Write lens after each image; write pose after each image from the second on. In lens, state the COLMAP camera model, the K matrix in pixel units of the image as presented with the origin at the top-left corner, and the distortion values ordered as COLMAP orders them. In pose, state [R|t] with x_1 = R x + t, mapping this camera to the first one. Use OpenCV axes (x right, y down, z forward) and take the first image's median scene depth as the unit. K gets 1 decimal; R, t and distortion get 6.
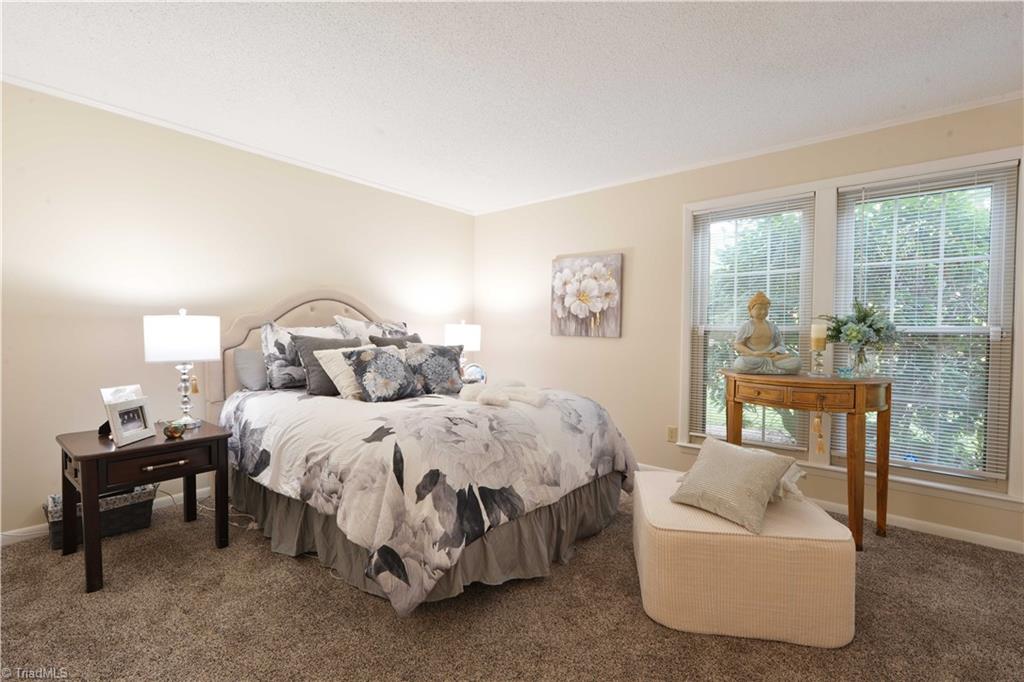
lens RADIAL K [[455.4, 0, 509.9], [0, 455.4, 341.0], [0, 0, 1]] dist [-0.000049, 0.000168]
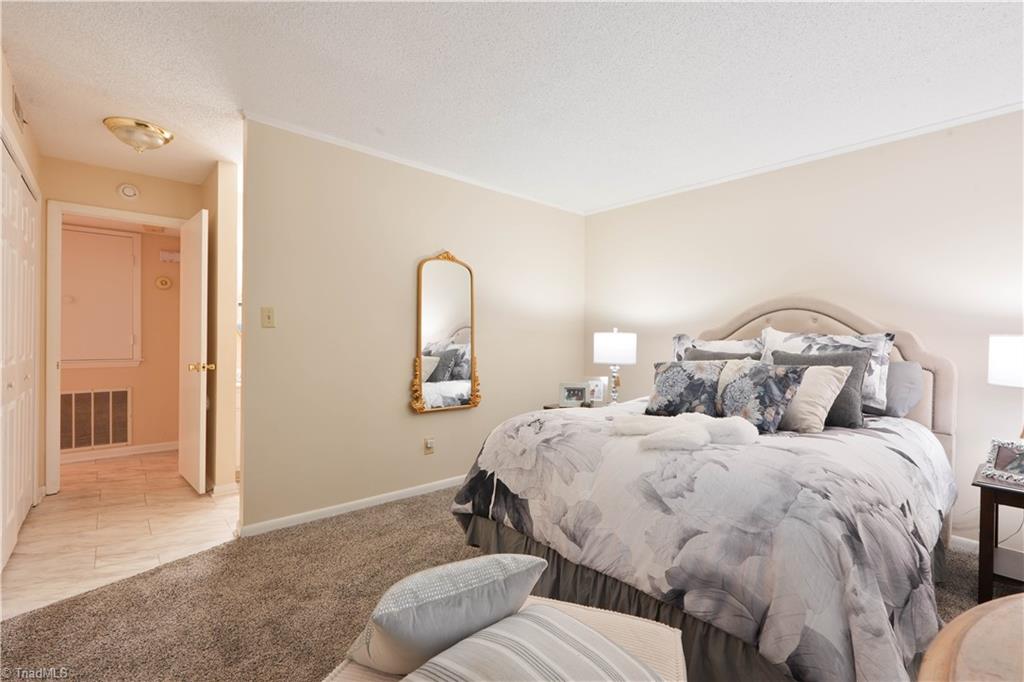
lens RADIAL K [[455.4, 0, 515.4], [0, 455.4, 344.3], [0, 0, 1]] dist [-0.000049, 0.000168]
pose [[-0.133316, 0.001110, -0.991073, 0.794247], [-0.034806, 0.999377, 0.005801, -0.015508], [0.990462, 0.035268, -0.133194, 0.896634]]
